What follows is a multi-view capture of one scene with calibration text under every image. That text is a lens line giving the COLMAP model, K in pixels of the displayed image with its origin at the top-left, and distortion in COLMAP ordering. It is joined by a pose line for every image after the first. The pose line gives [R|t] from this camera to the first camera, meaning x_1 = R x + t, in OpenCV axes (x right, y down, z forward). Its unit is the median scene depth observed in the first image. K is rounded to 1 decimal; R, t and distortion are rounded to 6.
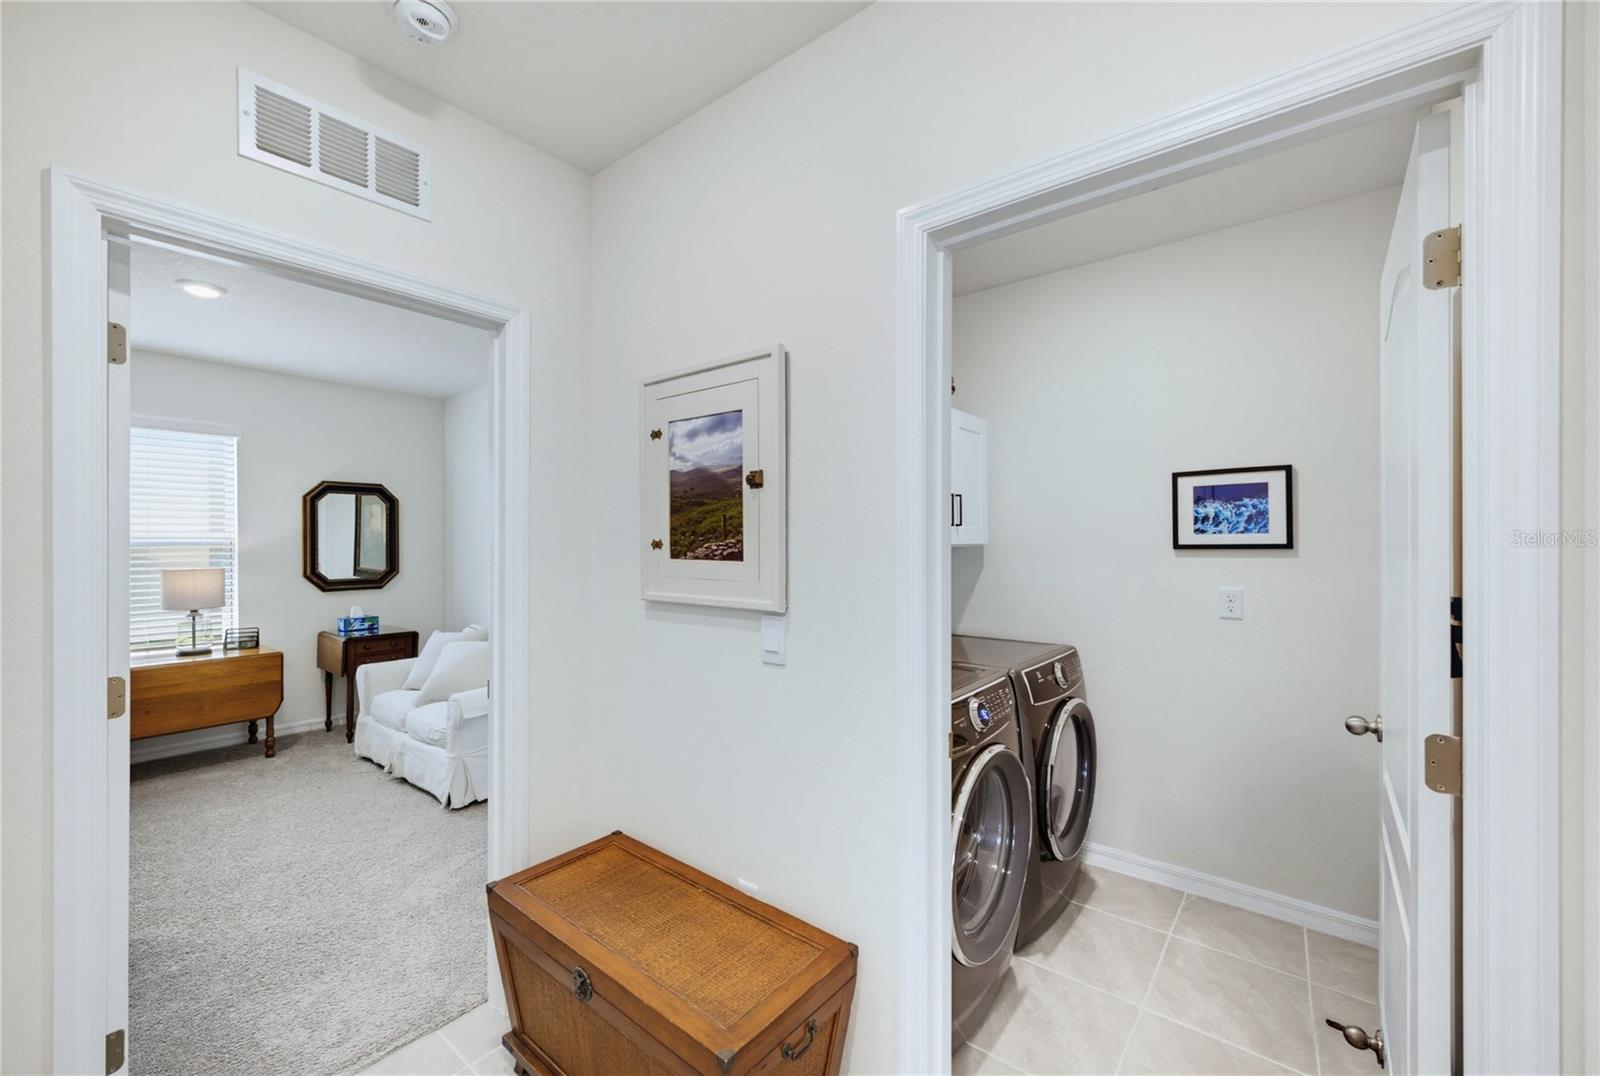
lens RADIAL K [[642.0, 0, 799.4], [0, 642.0, 541.4], [0, 0, 1]] dist [-0.002044, 0.000024]
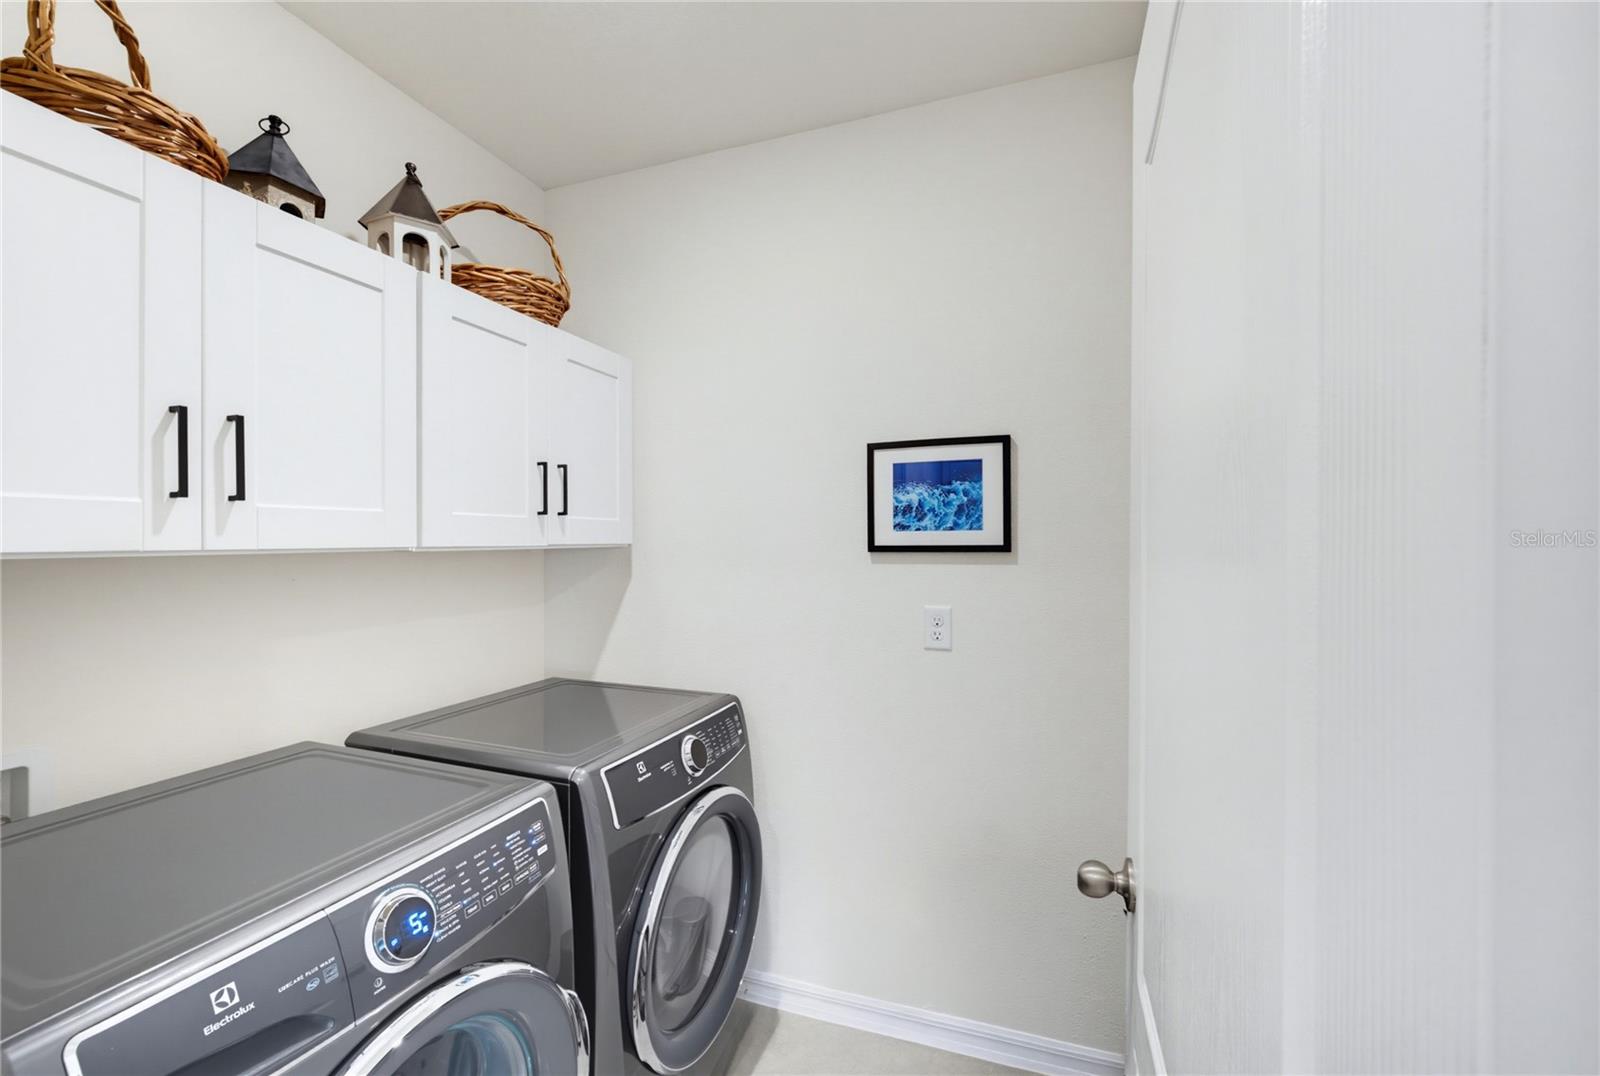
lens RADIAL K [[642.0, 0, 803.9], [0, 642.0, 546.0], [0, 0, 1]] dist [-0.002044, 0.000024]
pose [[0.947157, 0.002906, 0.320756, 0.296256], [-0.004282, 0.999984, 0.003585, 0.003051], [-0.320741, -0.004769, 0.947155, 0.363631]]
